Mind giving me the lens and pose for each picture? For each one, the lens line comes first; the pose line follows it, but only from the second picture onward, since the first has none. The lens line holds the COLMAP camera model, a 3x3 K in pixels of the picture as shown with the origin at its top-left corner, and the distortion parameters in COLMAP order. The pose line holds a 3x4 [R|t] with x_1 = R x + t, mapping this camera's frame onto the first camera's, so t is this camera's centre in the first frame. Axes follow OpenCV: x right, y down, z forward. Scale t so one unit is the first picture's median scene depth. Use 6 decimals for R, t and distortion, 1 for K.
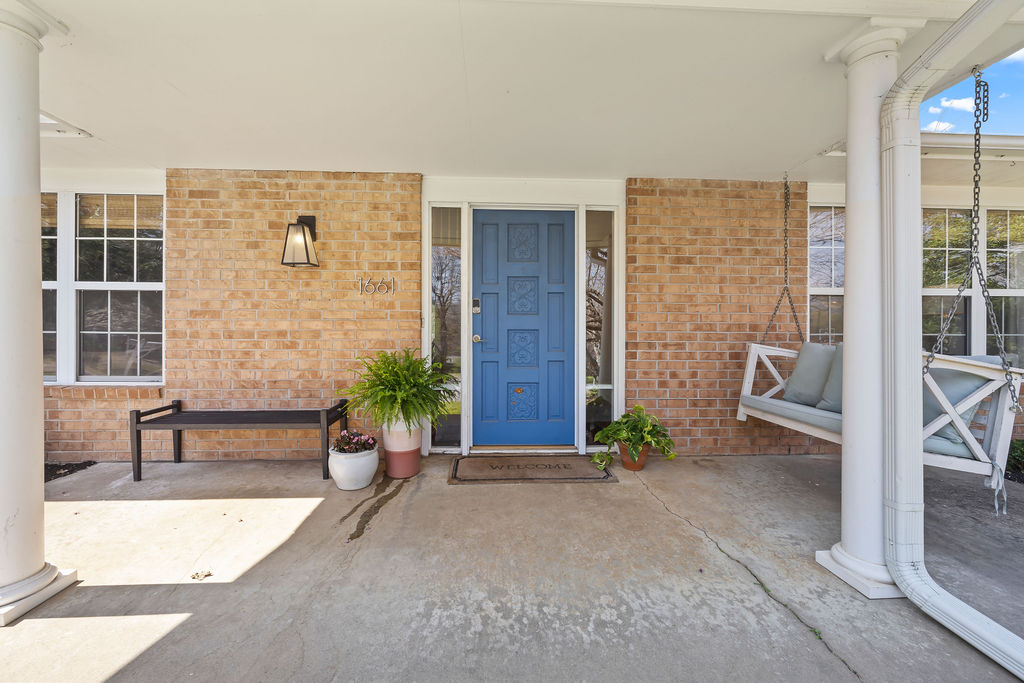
lens RADIAL K [[409.2, 0, 506.0], [0, 409.2, 337.5], [0, 0, 1]] dist [-0.005731, 0.001330]
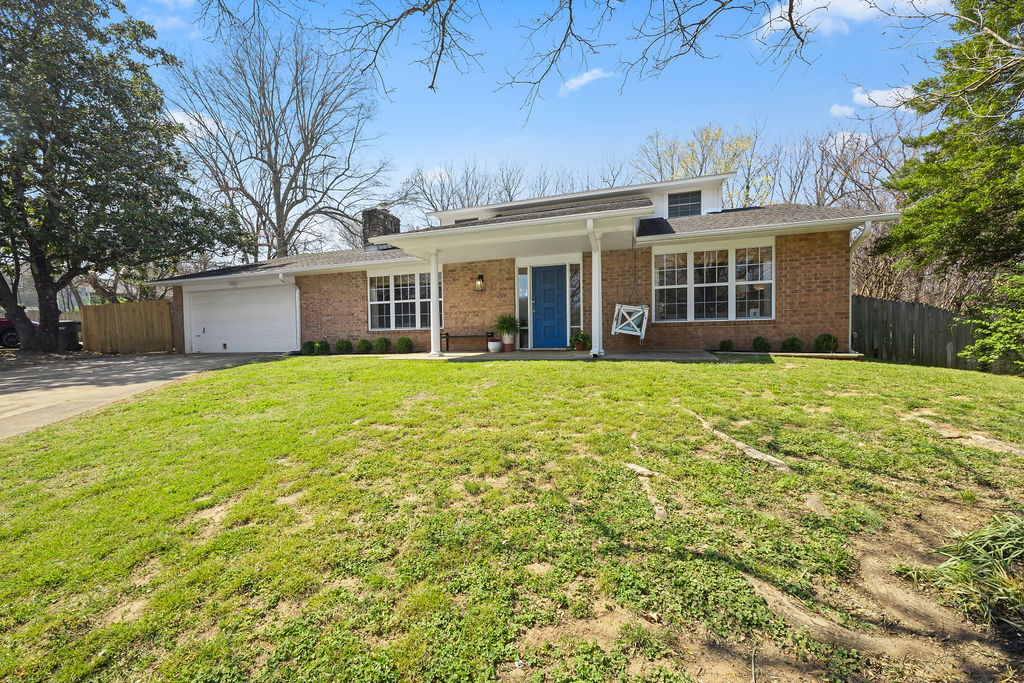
lens RADIAL K [[409.2, 0, 503.5], [0, 409.2, 352.5], [0, 0, 1]] dist [-0.005731, 0.001330]
pose [[0.928873, -0.006326, -0.370343, 0.866636], [0.020644, 0.999184, 0.034712, 0.204325], [0.369821, -0.039888, 0.928246, -1.942092]]
